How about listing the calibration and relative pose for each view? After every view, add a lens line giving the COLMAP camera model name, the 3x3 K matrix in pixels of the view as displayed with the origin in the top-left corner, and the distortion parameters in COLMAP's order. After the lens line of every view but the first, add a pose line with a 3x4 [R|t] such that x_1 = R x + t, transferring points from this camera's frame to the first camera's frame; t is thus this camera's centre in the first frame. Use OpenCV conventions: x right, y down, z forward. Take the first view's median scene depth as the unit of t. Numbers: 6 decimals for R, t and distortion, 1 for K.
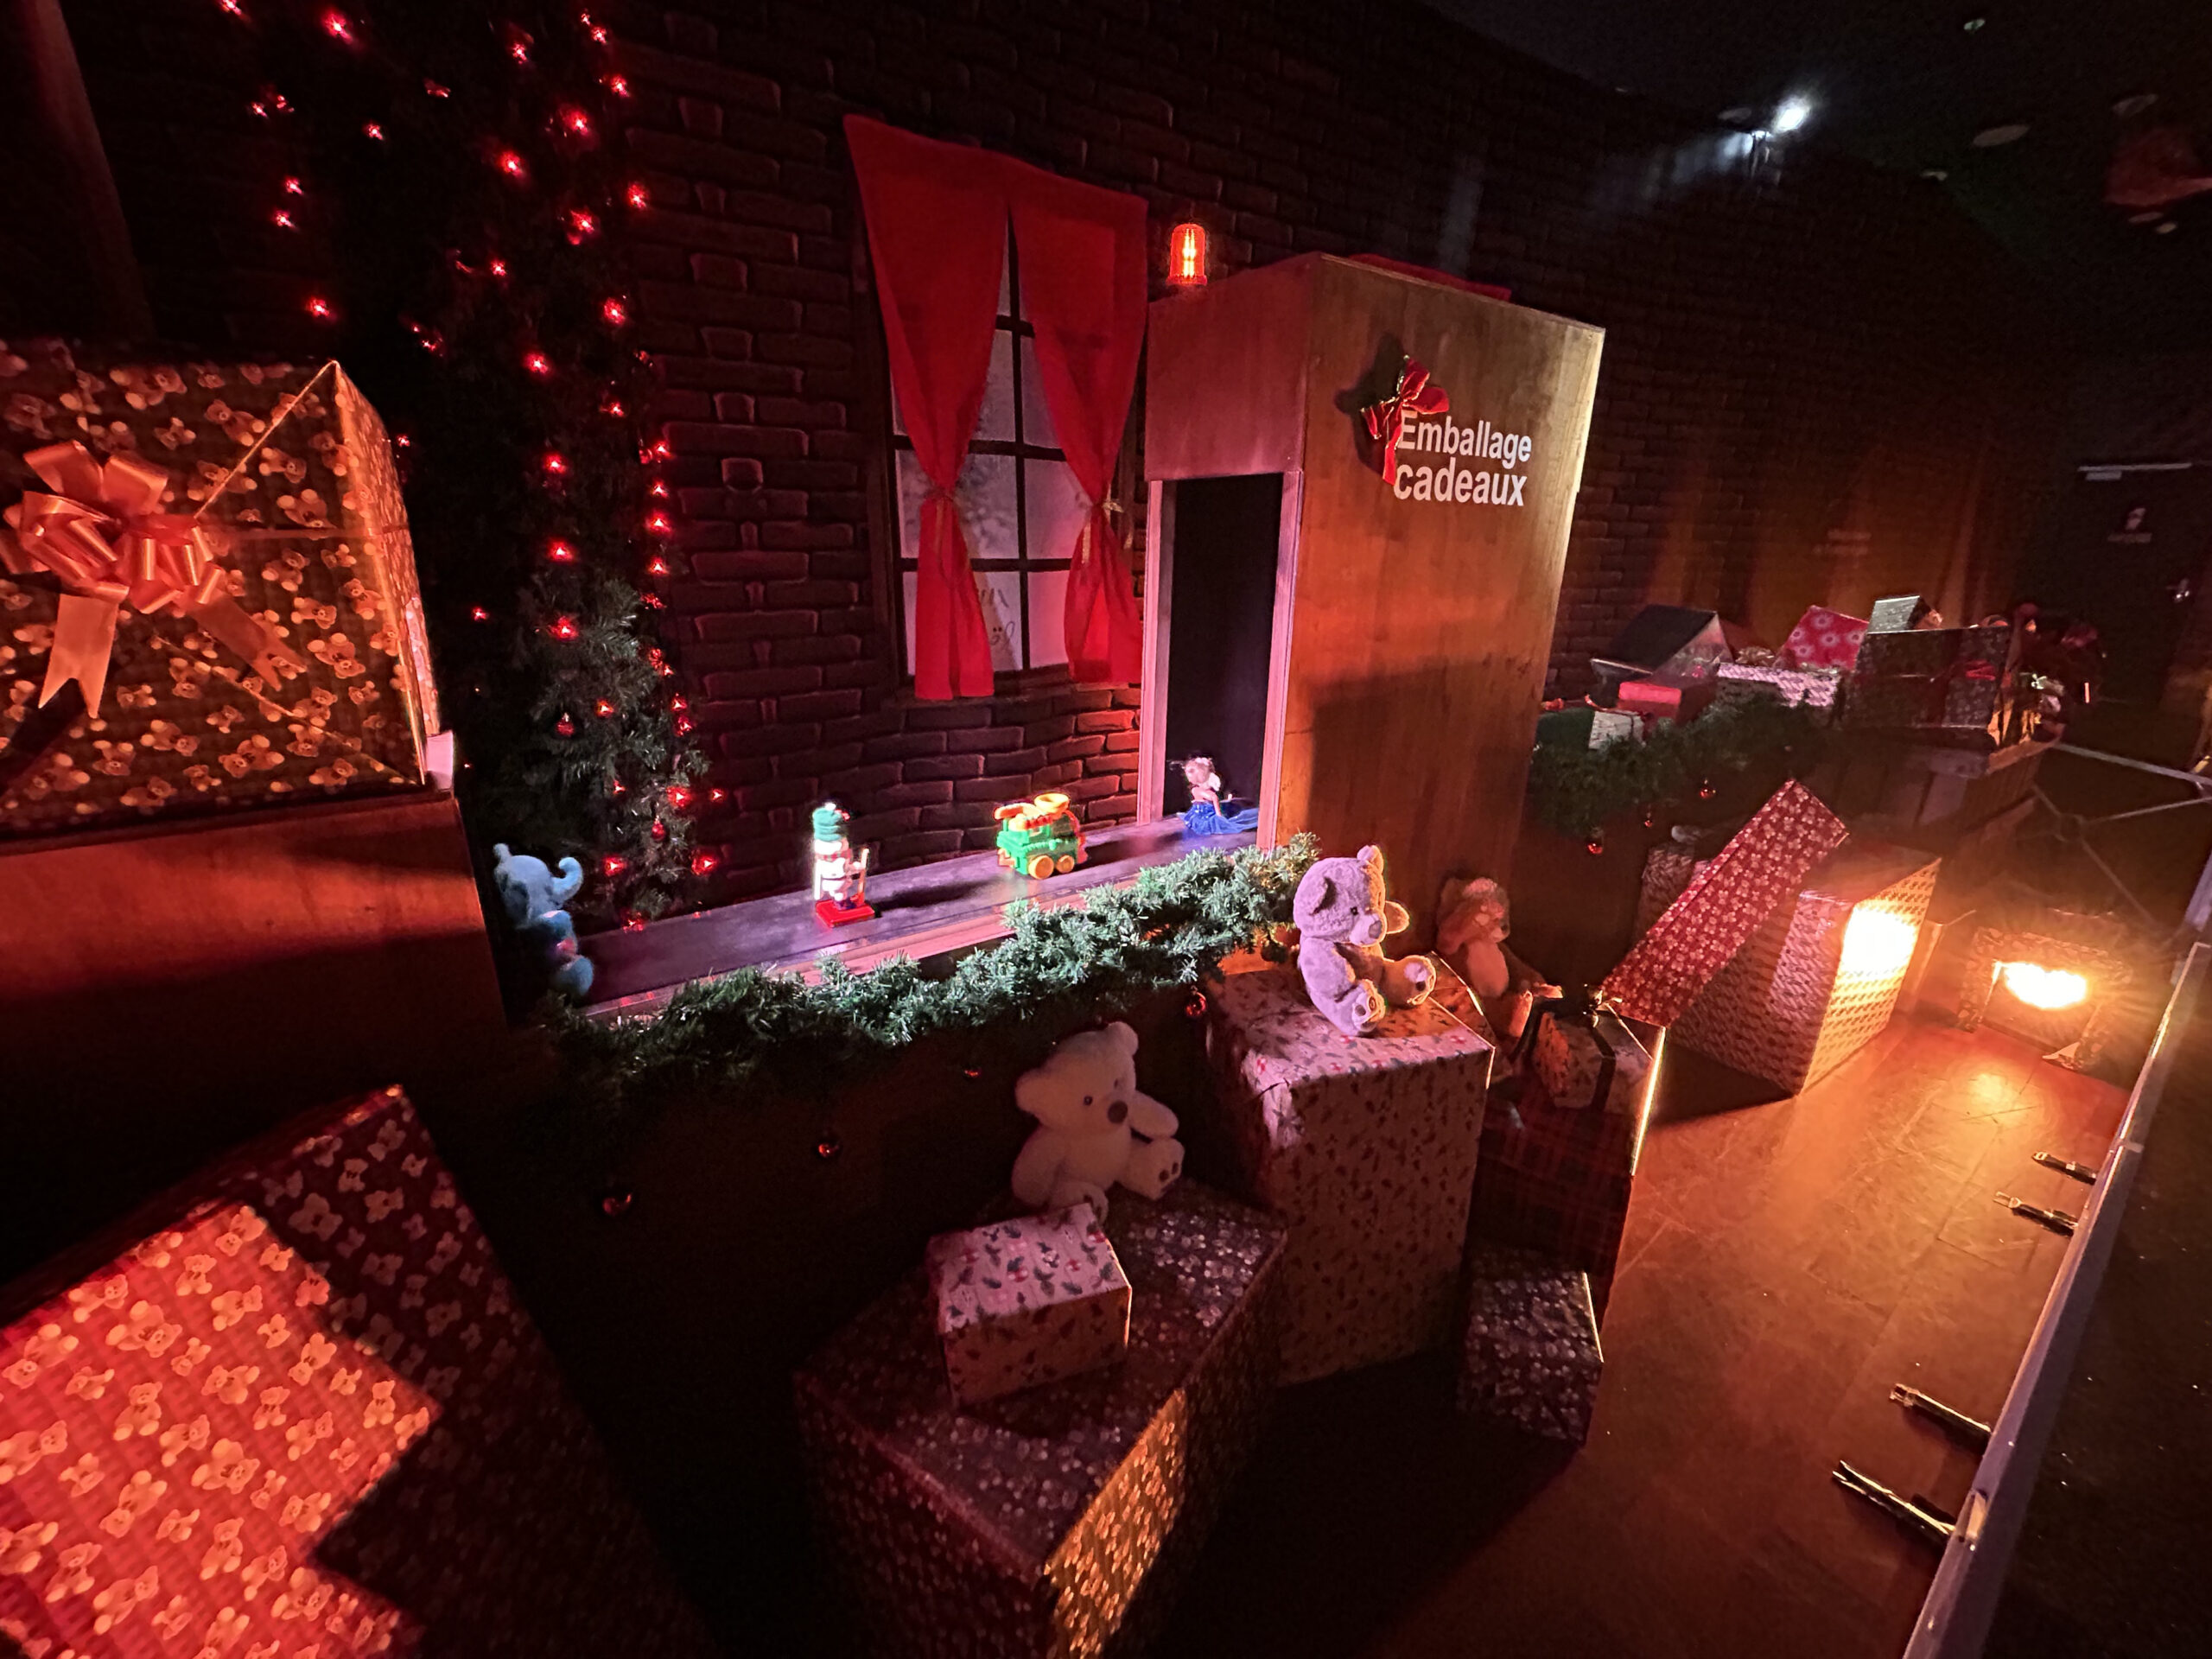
lens RADIAL K [[899.5, 0, 1114.1], [0, 899.5, 834.3], [0, 0, 1]] dist [0.000813, -0.000055]
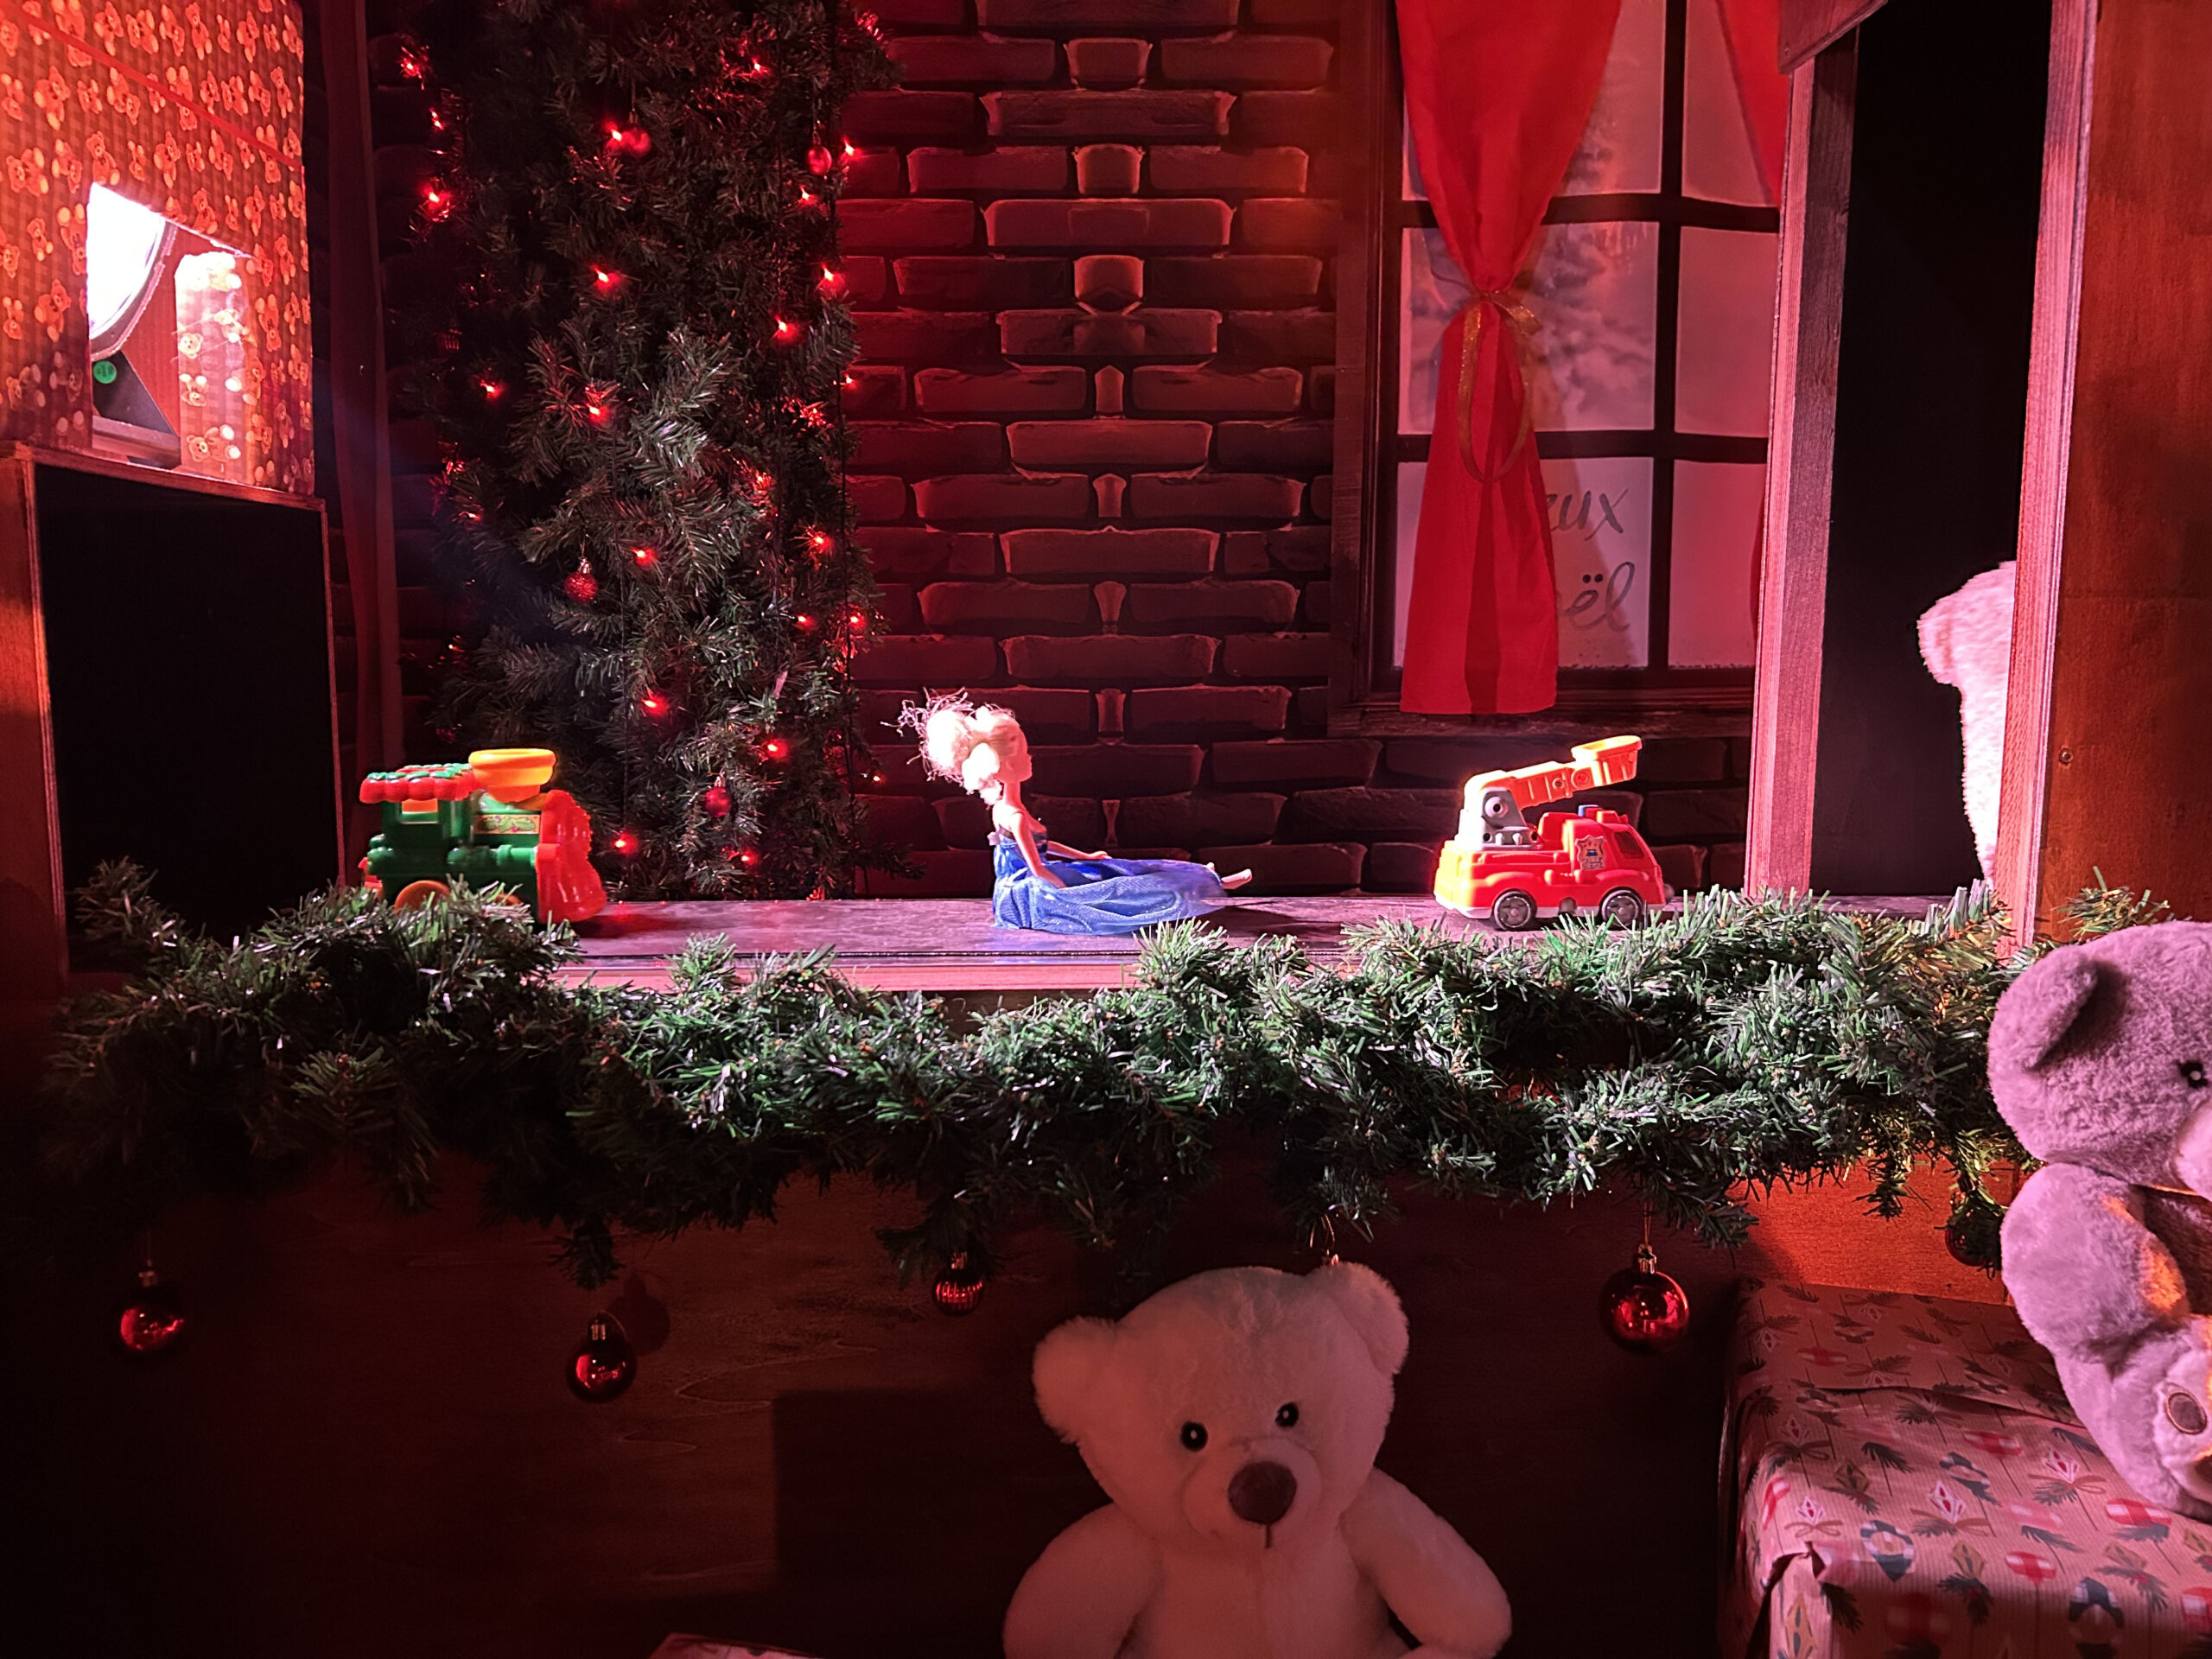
lens RADIAL K [[1682.5, 0, 1103.4], [0, 1682.5, 826.2], [0, 0, 1]] dist [0.046680, -0.056748]
pose [[0.838991, 0.048793, -0.541953, 0.234751], [-0.162122, 0.973154, -0.163364, 0.138292], [0.519433, 0.224924, 0.824378, 0.289784]]
